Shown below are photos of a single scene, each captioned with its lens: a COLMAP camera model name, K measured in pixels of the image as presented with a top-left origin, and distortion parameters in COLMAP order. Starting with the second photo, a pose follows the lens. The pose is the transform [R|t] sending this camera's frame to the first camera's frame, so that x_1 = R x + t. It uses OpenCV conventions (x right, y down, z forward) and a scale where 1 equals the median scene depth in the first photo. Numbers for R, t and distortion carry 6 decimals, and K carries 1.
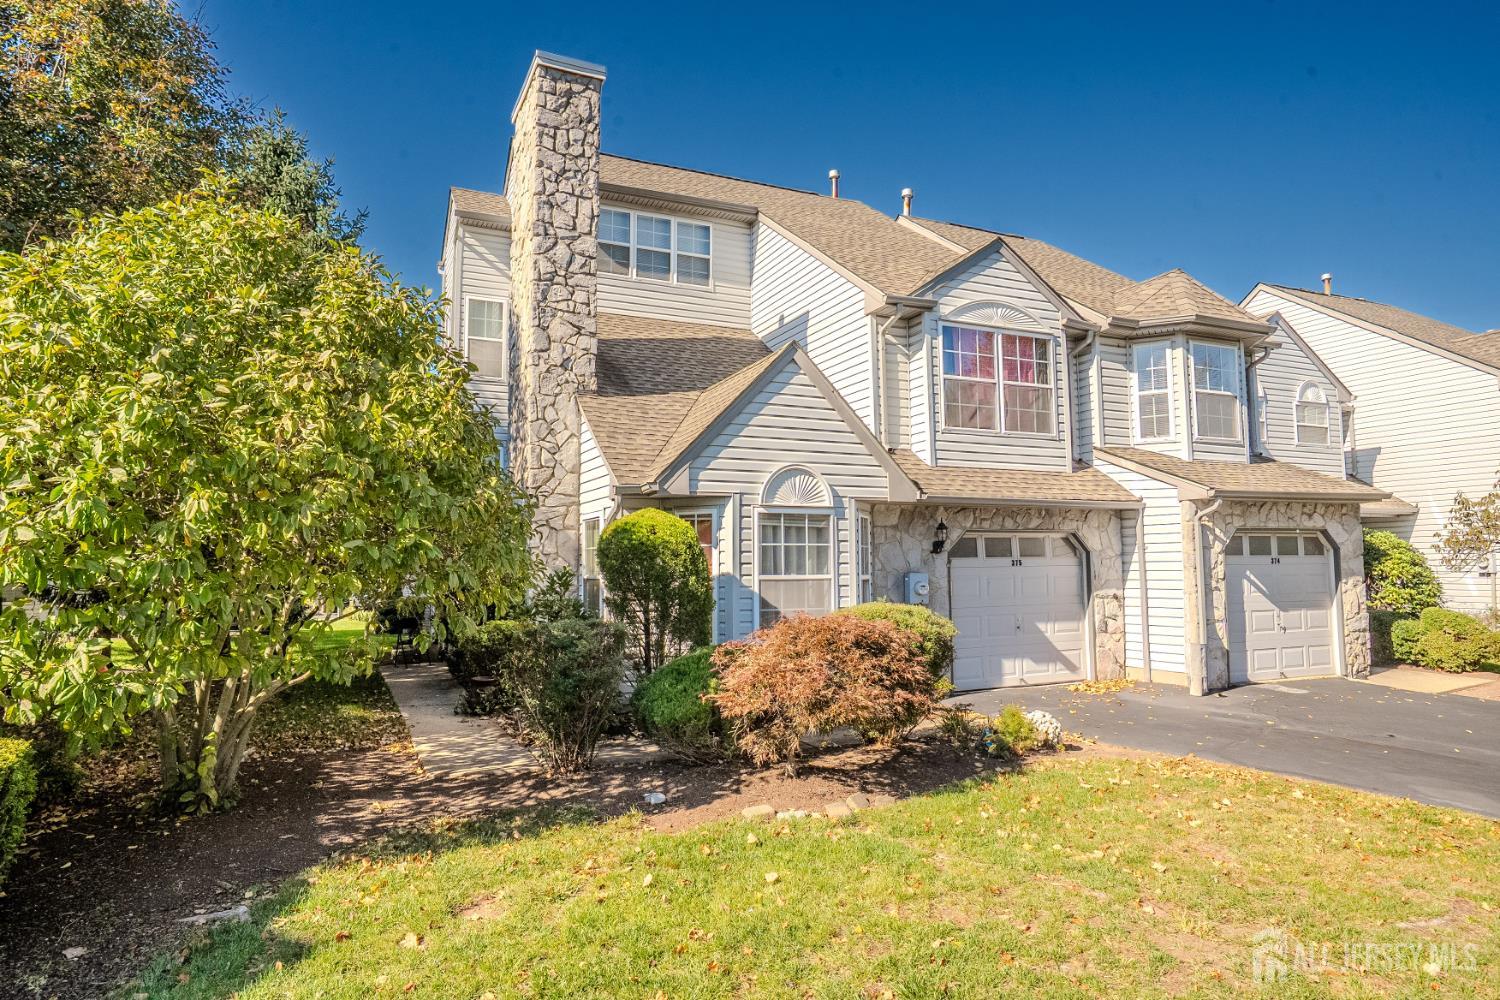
lens RADIAL K [[892.6, 0, 746.8], [0, 892.6, 491.1], [0, 0, 1]] dist [-0.002757, 0.000244]
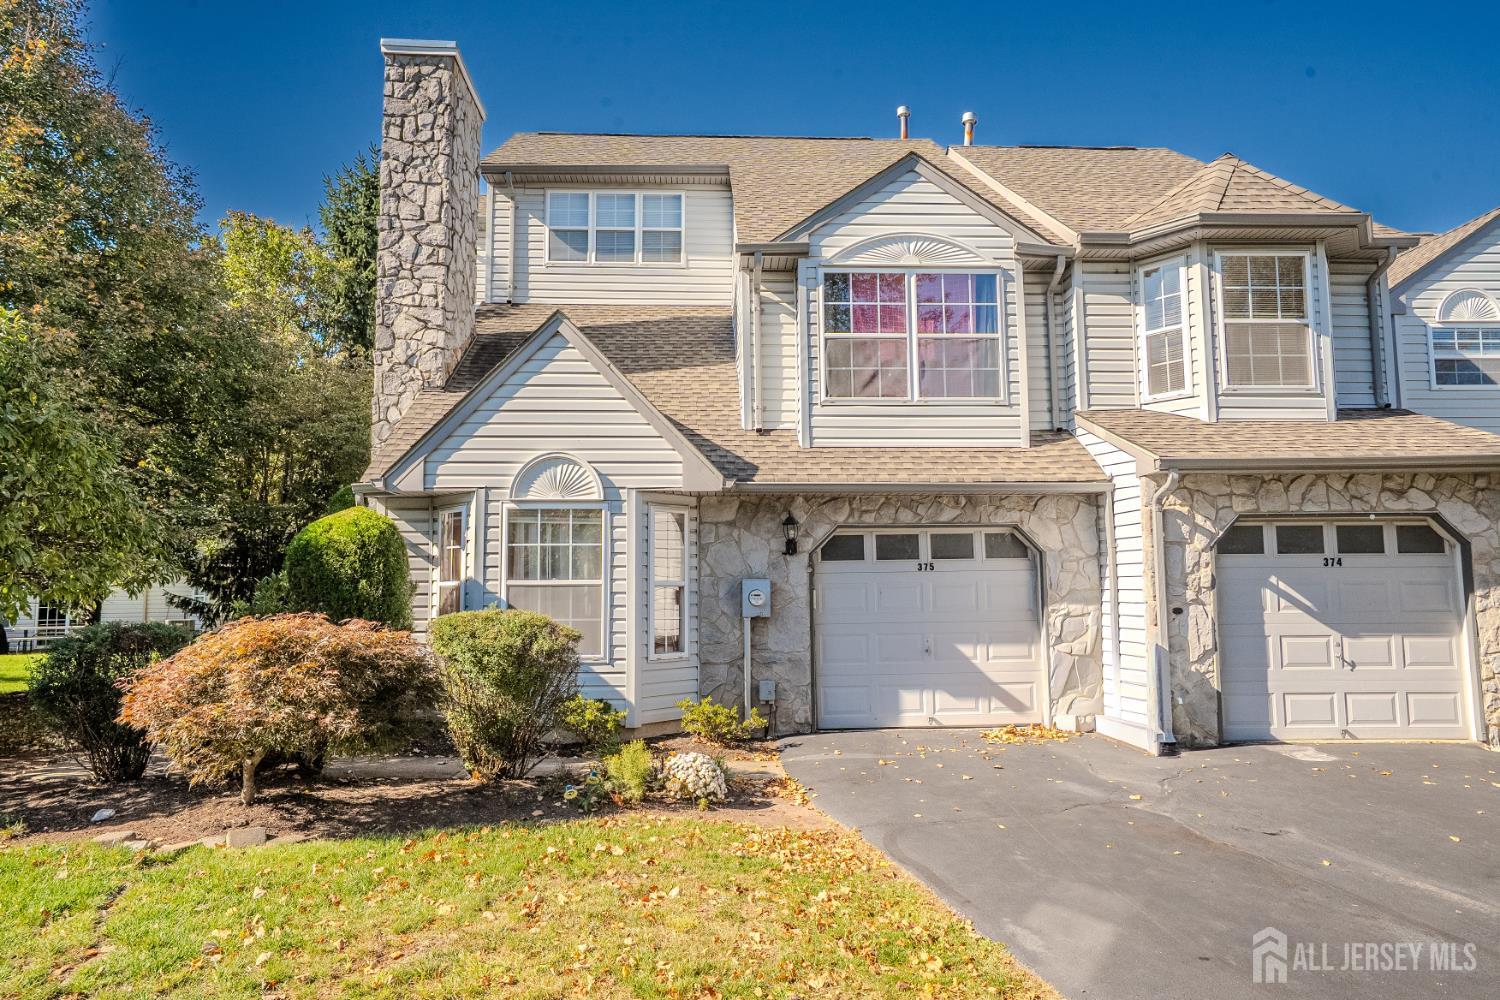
lens RADIAL K [[963.7, 0, 743.8], [0, 963.7, 493.3], [0, 0, 1]] dist [0.005896, 0.009443]
pose [[0.927124, -0.036015, -0.373019, 0.472569], [0.032043, 0.999345, -0.016847, 0.025864], [0.373381, 0.003667, 0.927671, 0.166595]]
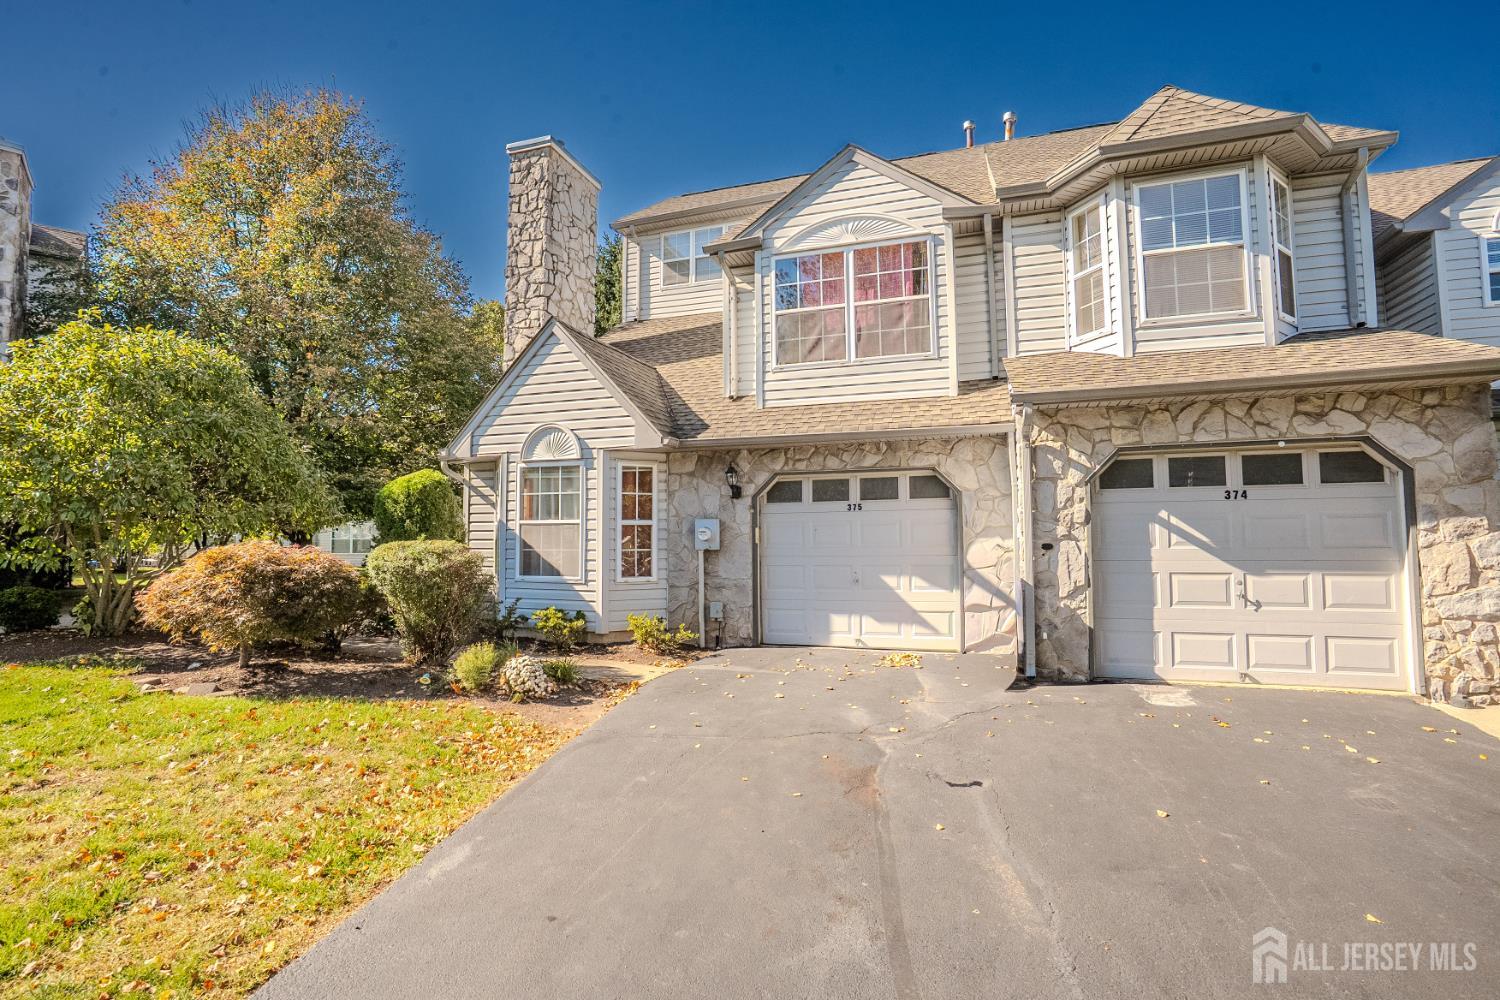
lens RADIAL K [[688.6, 0, 746.6], [0, 688.6, 489.2], [0, 0, 1]] dist [-0.040125, 0.010252]
pose [[0.727652, -0.041496, -0.684690, 0.692492], [0.059617, 0.998217, 0.002860, 0.054890], [0.683351, -0.042900, 0.728829, 0.437193]]
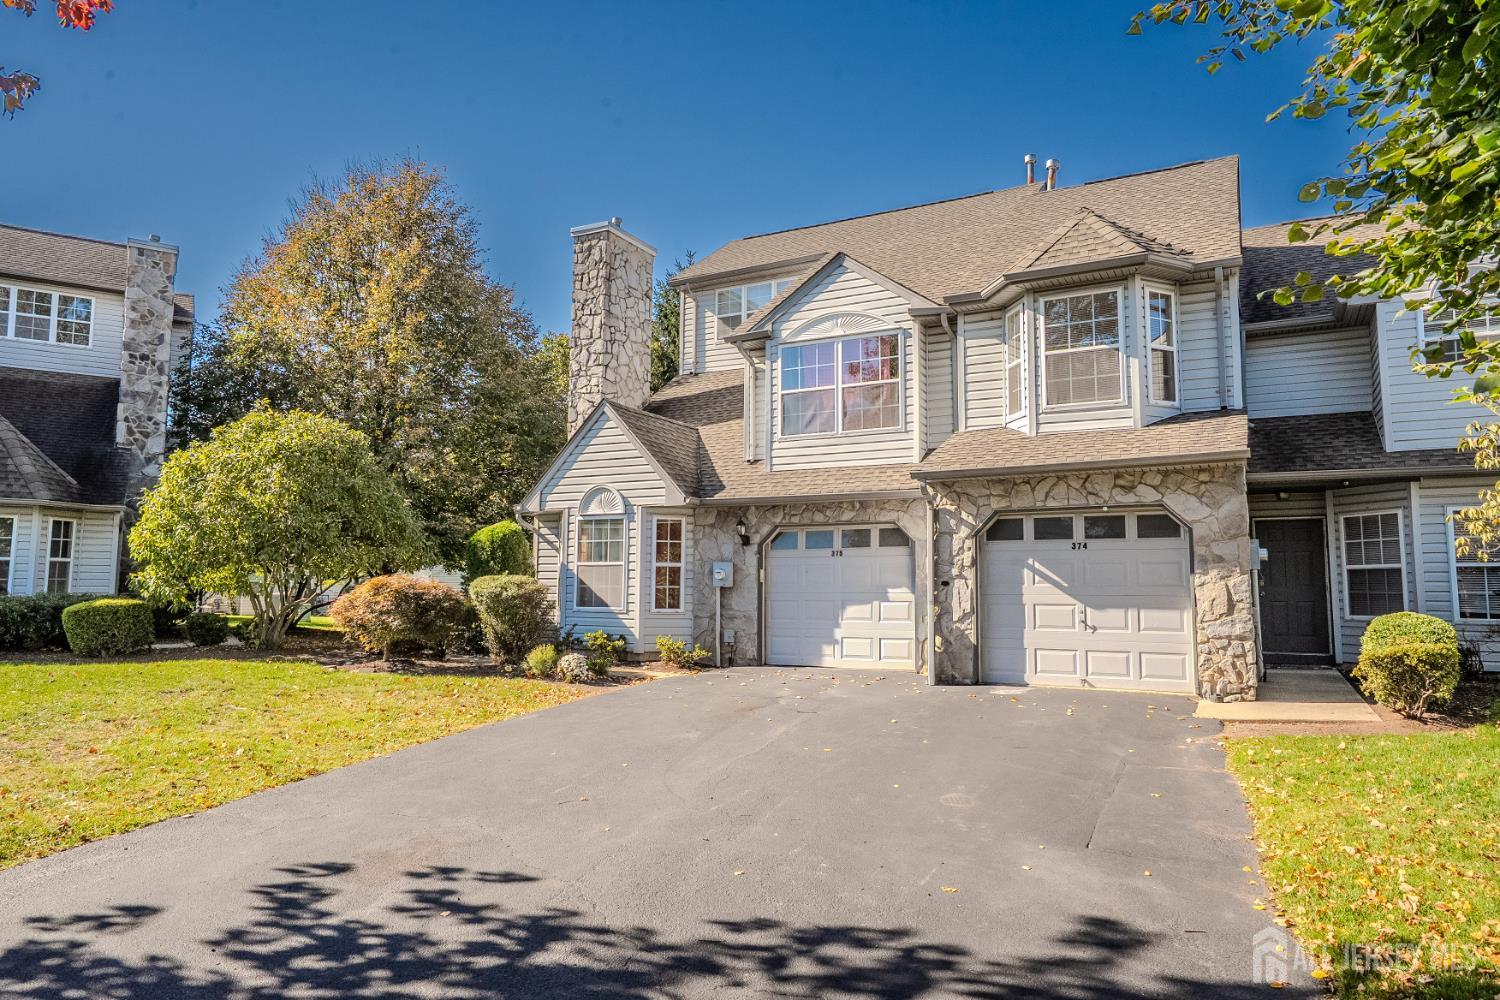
lens RADIAL K [[943.1, 0, 747.1], [0, 943.1, 493.6], [0, 0, 1]] dist [0.018183, -0.000992]
pose [[0.605304, -0.069589, -0.792947, 1.152614], [0.057187, 0.997399, -0.043877, 0.052472], [0.793937, -0.018787, 0.607709, 0.221800]]
